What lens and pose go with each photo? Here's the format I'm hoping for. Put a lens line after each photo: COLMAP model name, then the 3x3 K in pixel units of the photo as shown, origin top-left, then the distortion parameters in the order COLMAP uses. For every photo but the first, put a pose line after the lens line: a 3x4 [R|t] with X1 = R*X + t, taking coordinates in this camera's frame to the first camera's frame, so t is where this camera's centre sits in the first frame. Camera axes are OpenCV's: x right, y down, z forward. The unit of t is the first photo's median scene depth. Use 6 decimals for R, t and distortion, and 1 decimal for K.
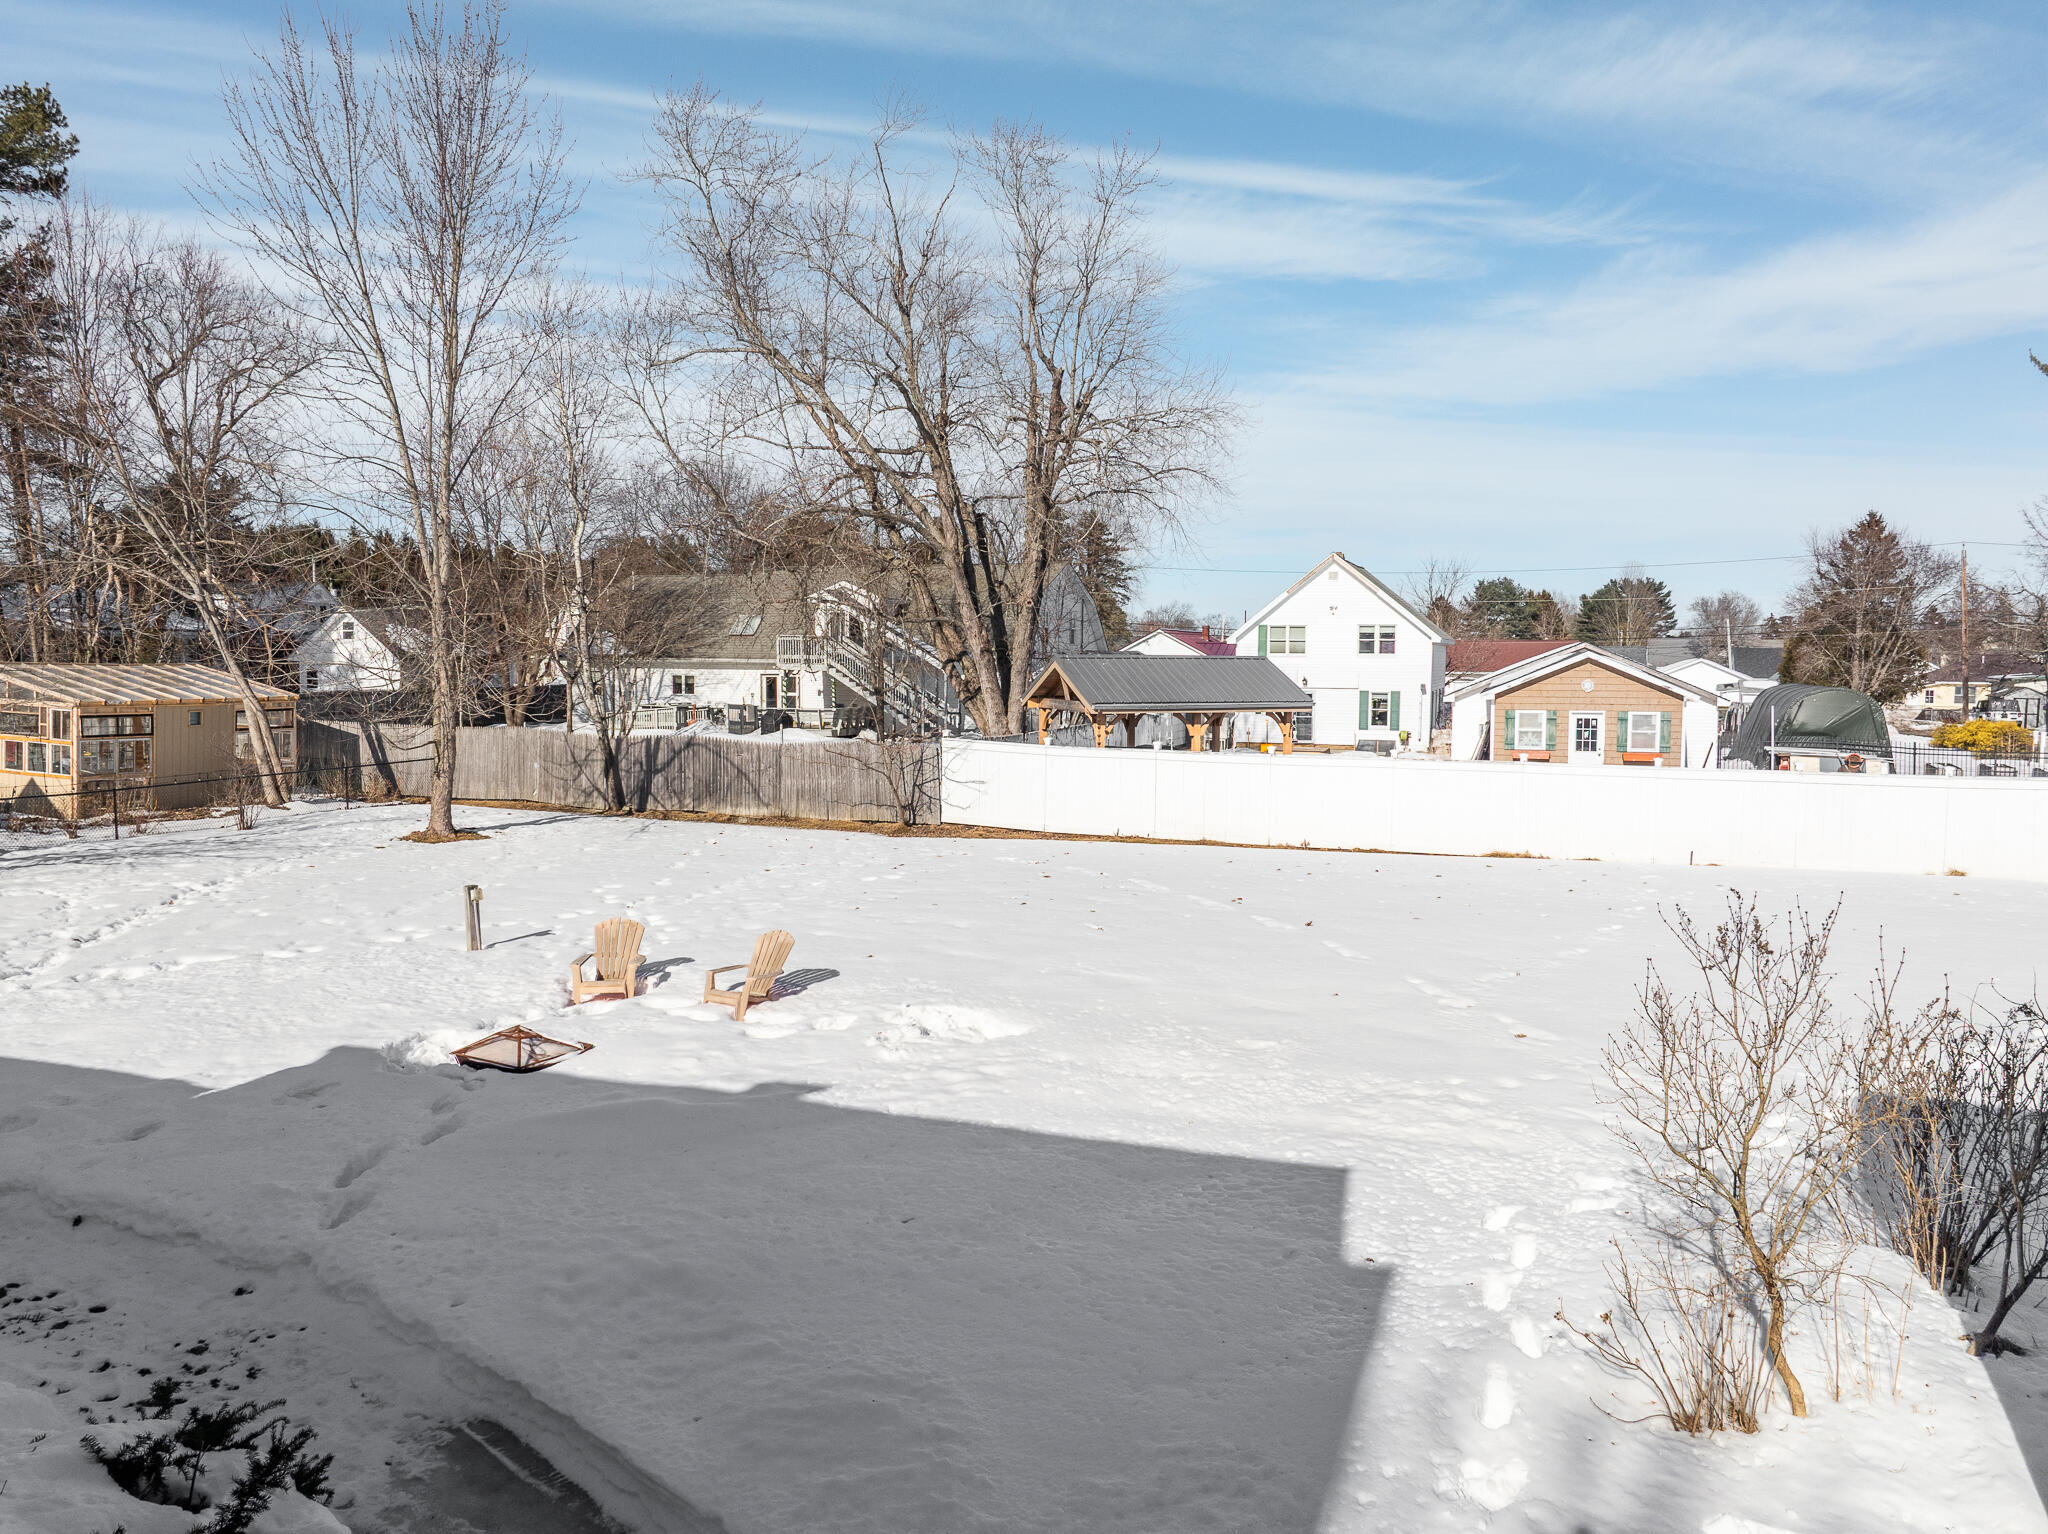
lens RADIAL K [[1463.0, 0, 1017.3], [0, 1463.0, 767.8], [0, 0, 1]] dist [-0.035442, 0.005412]
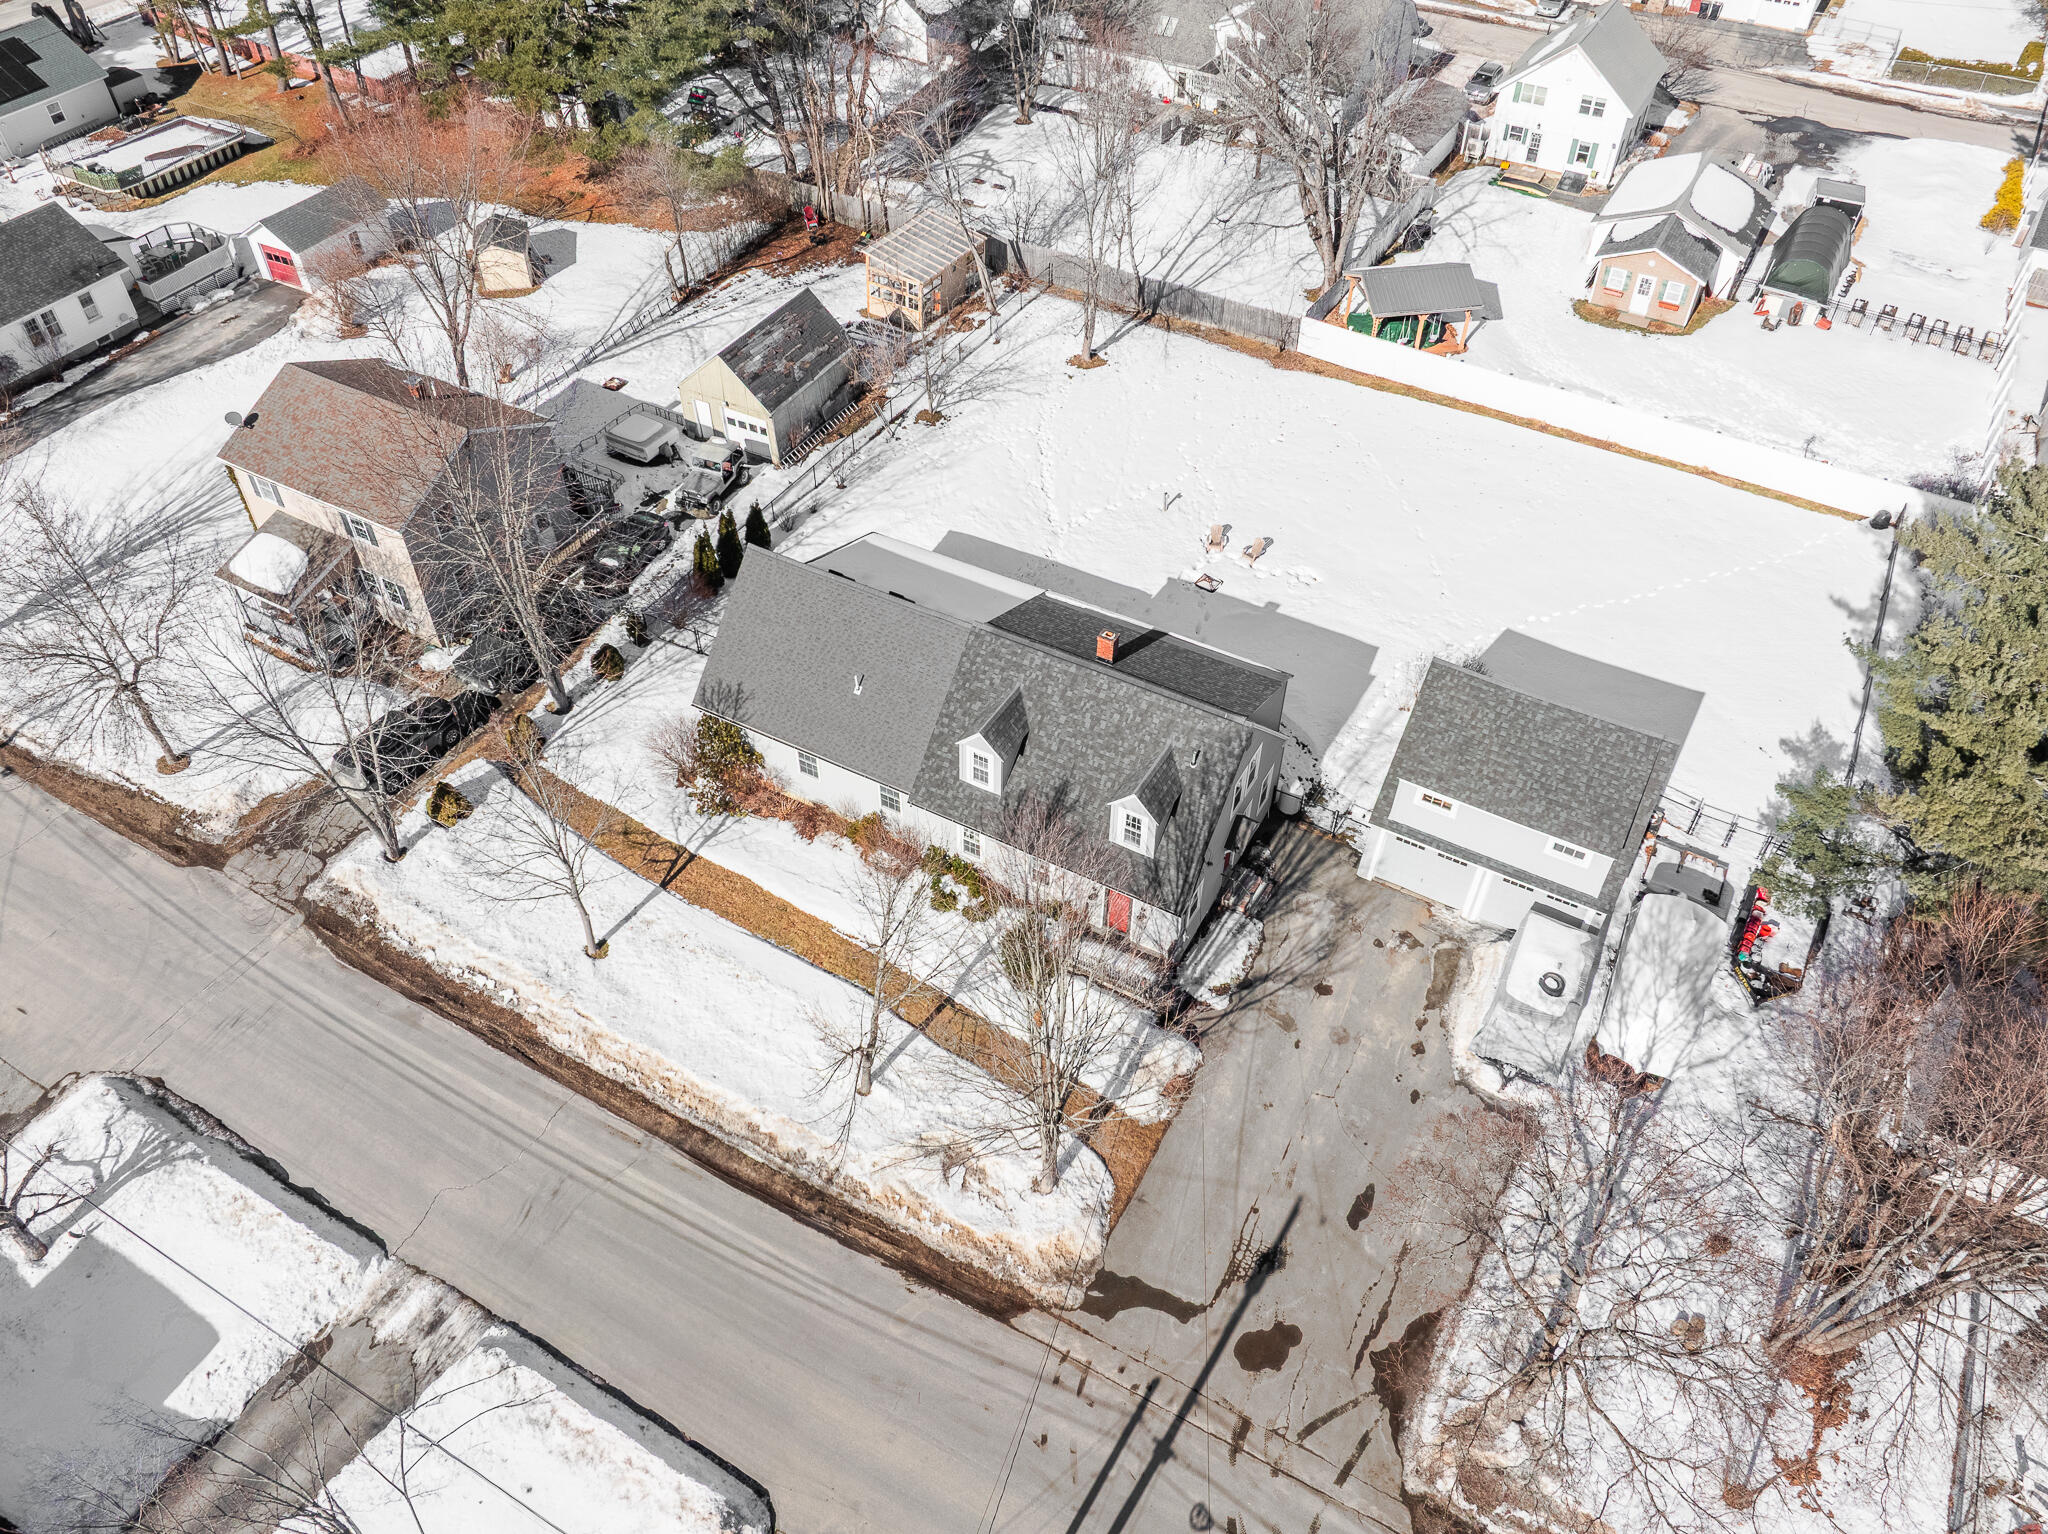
lens RADIAL K [[1463.0, 0, 1015.9], [0, 1463.0, 770.2], [0, 0, 1]] dist [-0.035442, 0.005412]
pose [[0.983938, 0.120984, -0.131258, -0.095295], [-0.006800, 0.760169, 0.649690, -0.831642], [0.178381, -0.638362, 0.748782, -1.035759]]
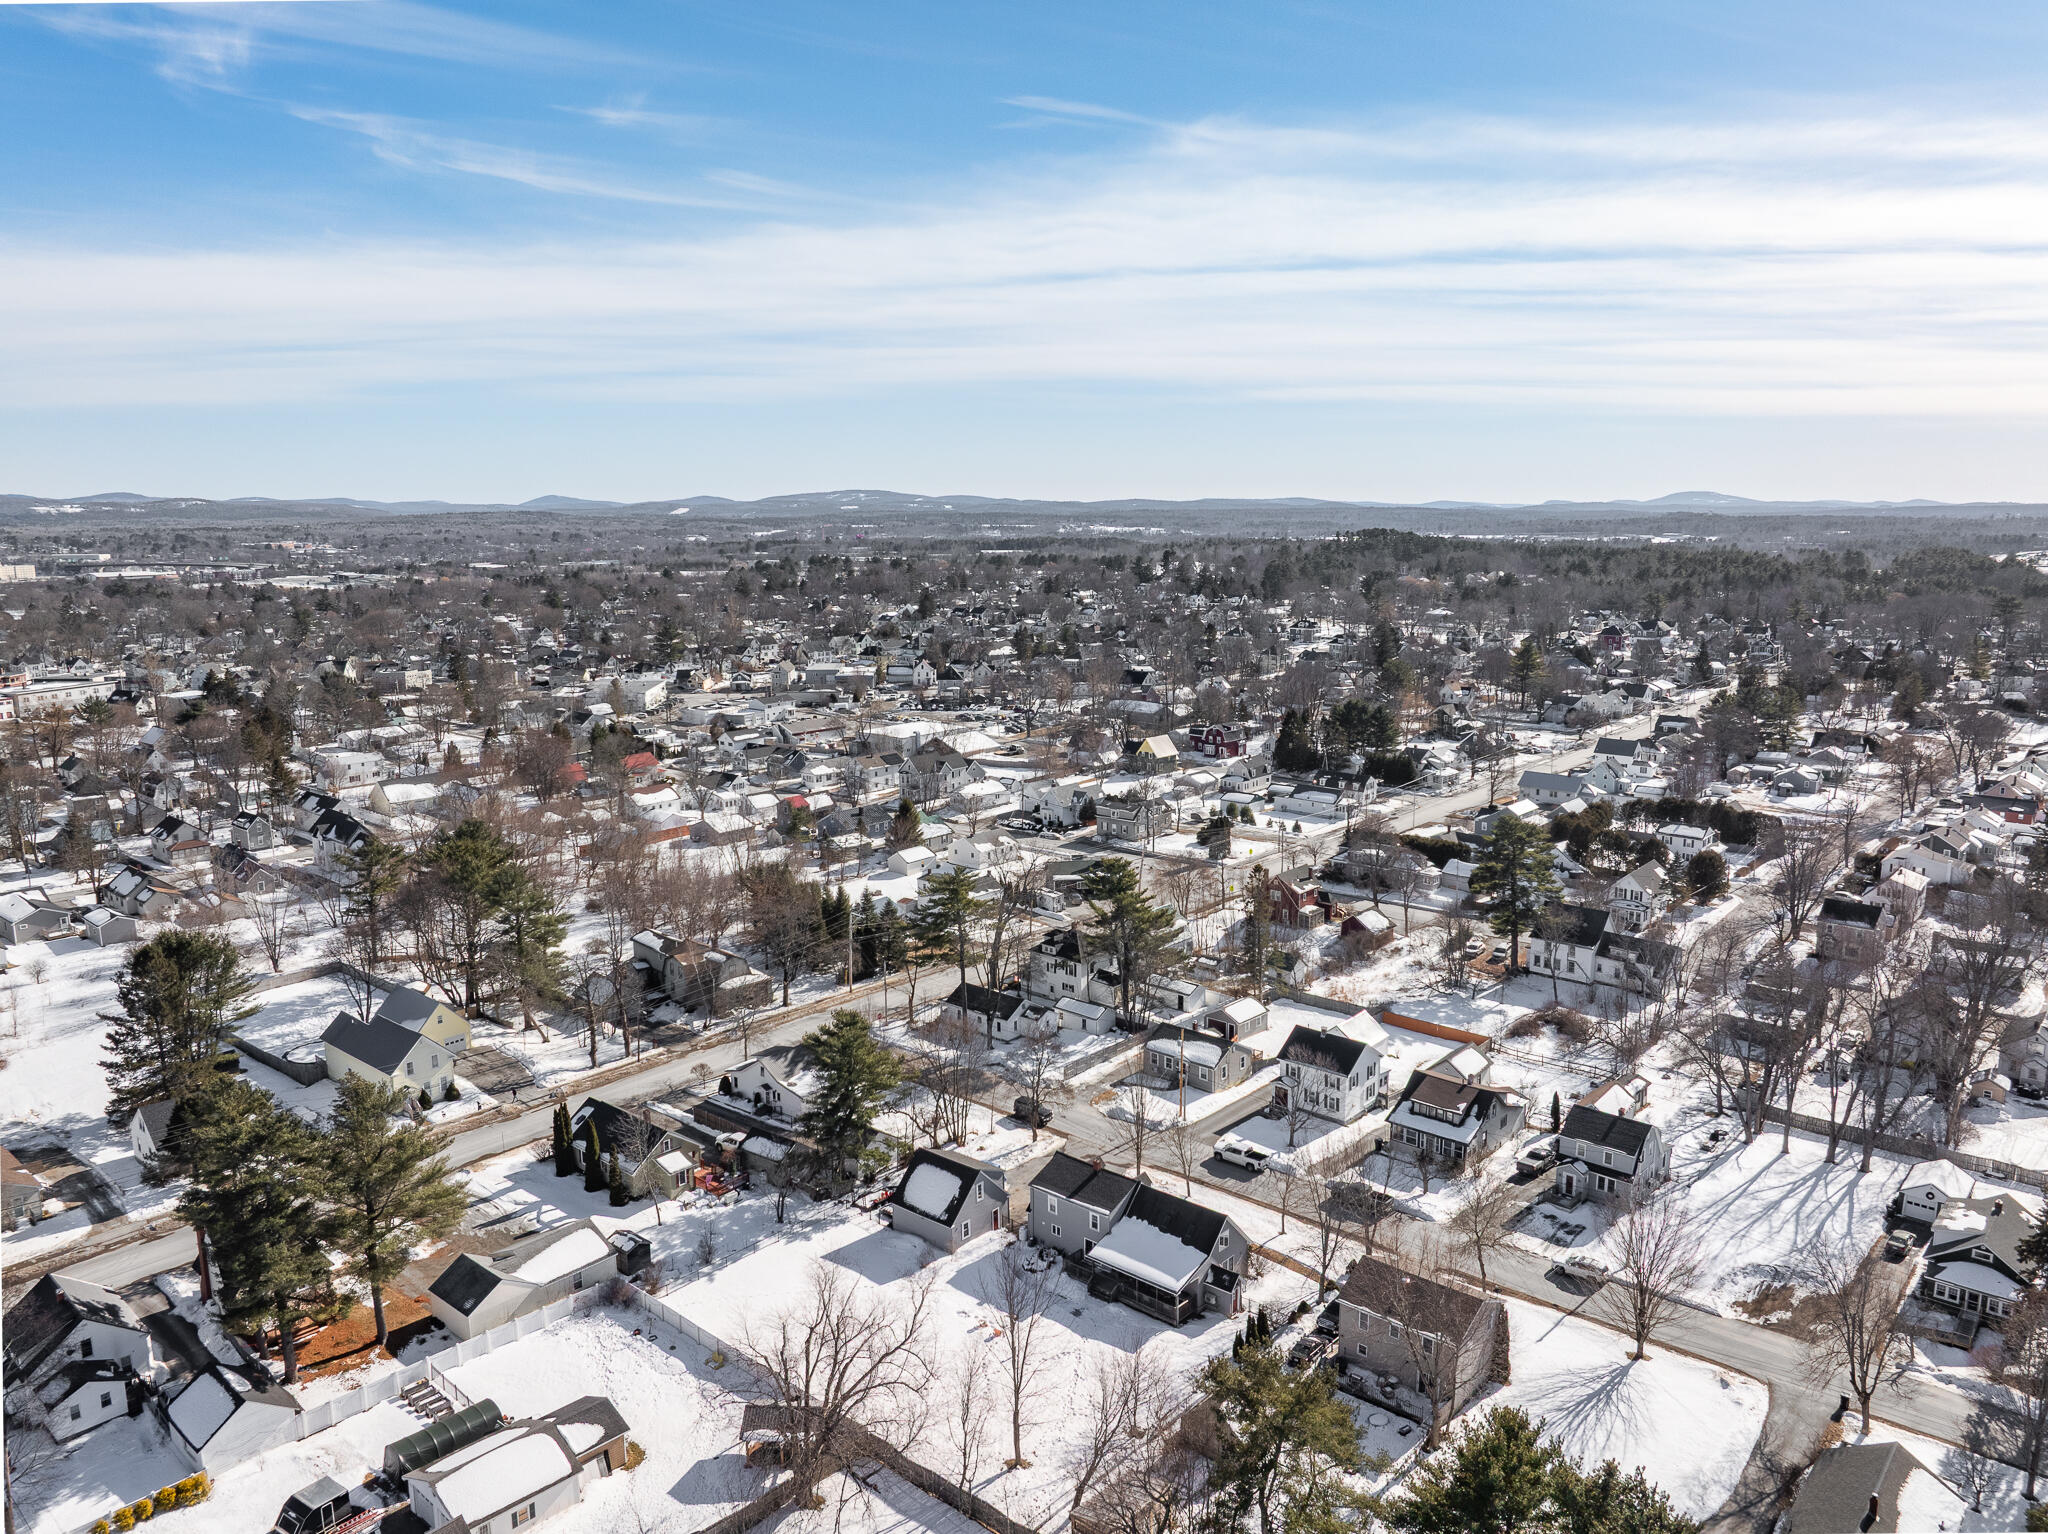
lens RADIAL K [[1463.0, 0, 1012.4], [0, 1463.0, 766.8], [0, 0, 1]] dist [-0.035442, 0.005412]
pose [[-0.923870, -0.074139, 0.375456, -1.273158], [0.028331, 0.965115, 0.260287, -1.984742], [-0.381656, 0.251109, -0.889541, 2.994781]]
